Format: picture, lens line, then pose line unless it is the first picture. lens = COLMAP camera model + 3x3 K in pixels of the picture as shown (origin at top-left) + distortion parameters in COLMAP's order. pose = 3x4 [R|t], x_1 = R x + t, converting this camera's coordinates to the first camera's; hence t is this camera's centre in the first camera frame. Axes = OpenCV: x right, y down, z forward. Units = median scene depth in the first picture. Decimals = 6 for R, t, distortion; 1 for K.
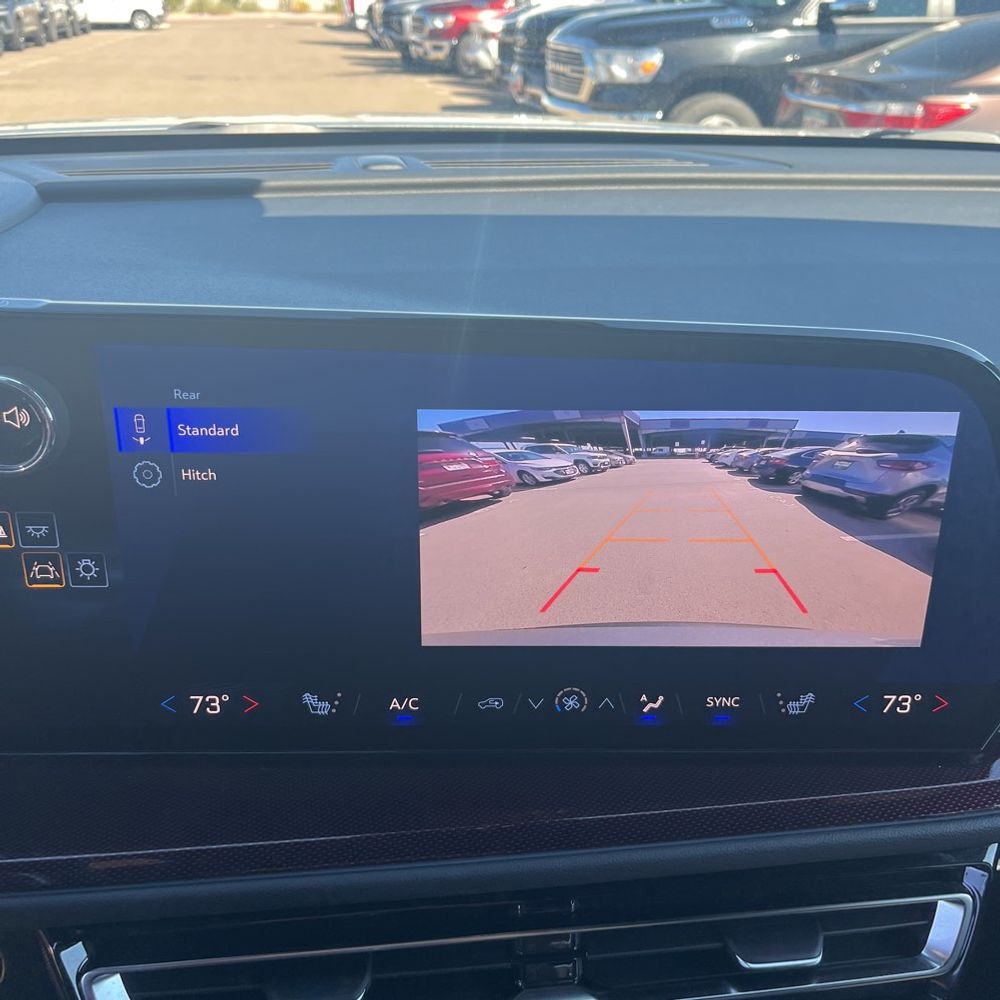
lens RADIAL K [[1014.9, 0, 517.5], [0, 1014.9, 506.2], [0, 0, 1]] dist [0.023826, 0.000000]
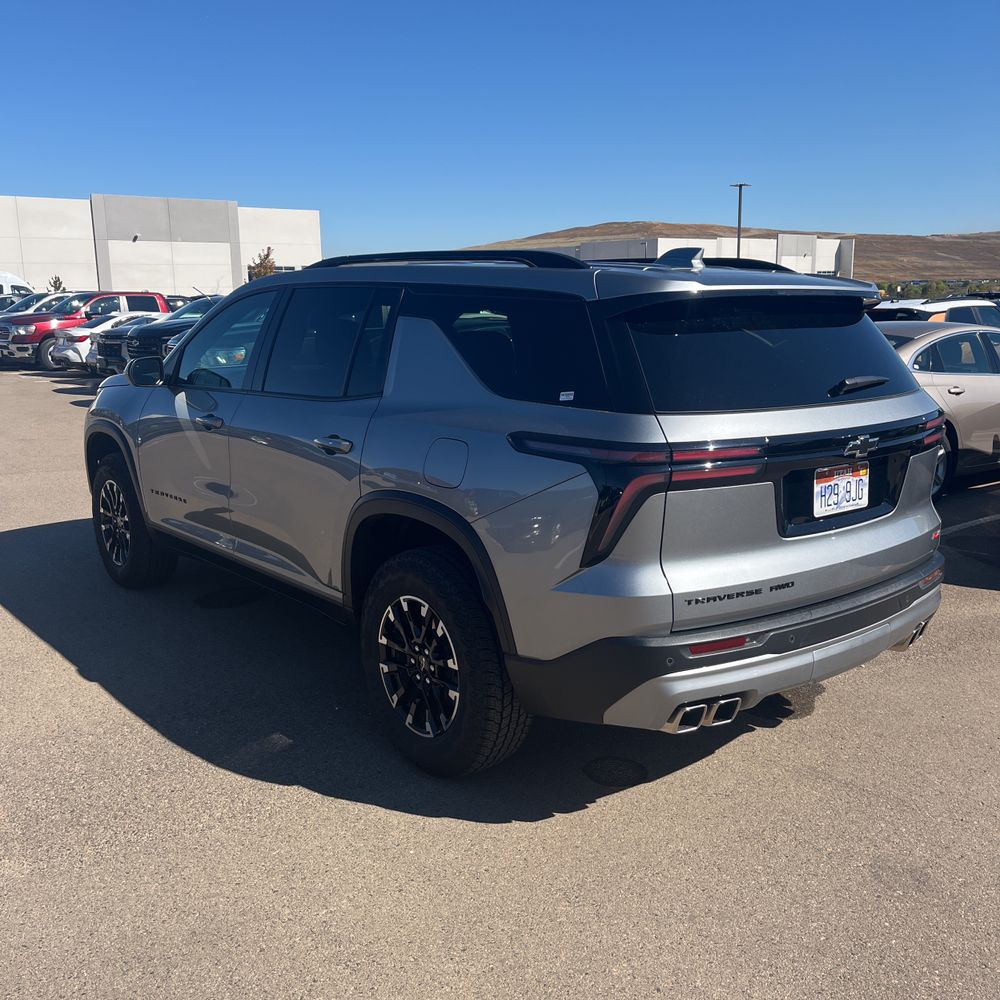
lens RADIAL K [[1014.9, 0, 523.1], [0, 1014.9, 494.1], [0, 0, 1]] dist [0.023826, 0.000000]
pose [[0.897983, -0.101230, 0.428229, -0.252858], [0.211133, 0.952959, -0.217468, 0.360980], [-0.386070, 0.285696, 0.877113, -0.845722]]
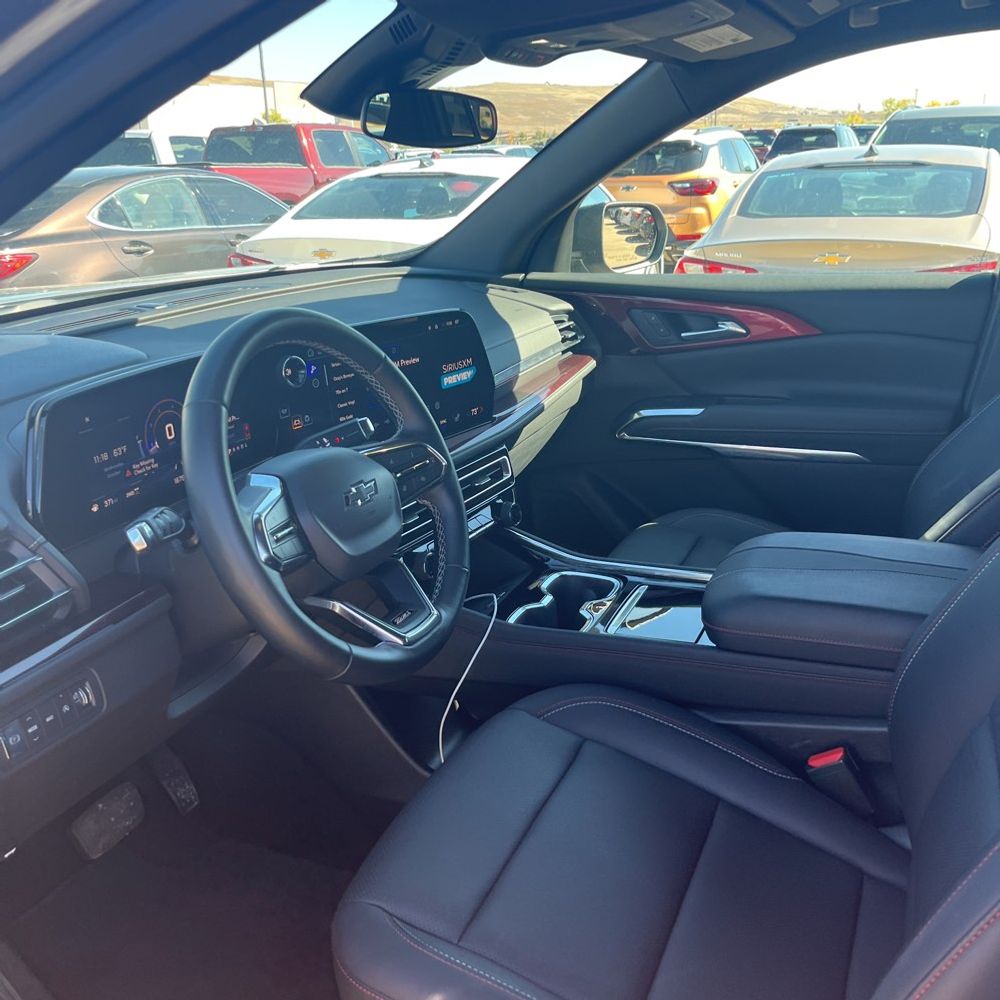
lens RADIAL K [[1014.9, 0, 487.3], [0, 1014.9, 482.2], [0, 0, 1]] dist [0.023826, 0.000000]
pose [[0.621968, -0.270000, 0.735021, -0.156765], [0.375840, 0.926417, 0.022274, 0.024932], [-0.686950, 0.262397, 0.677679, -0.094036]]
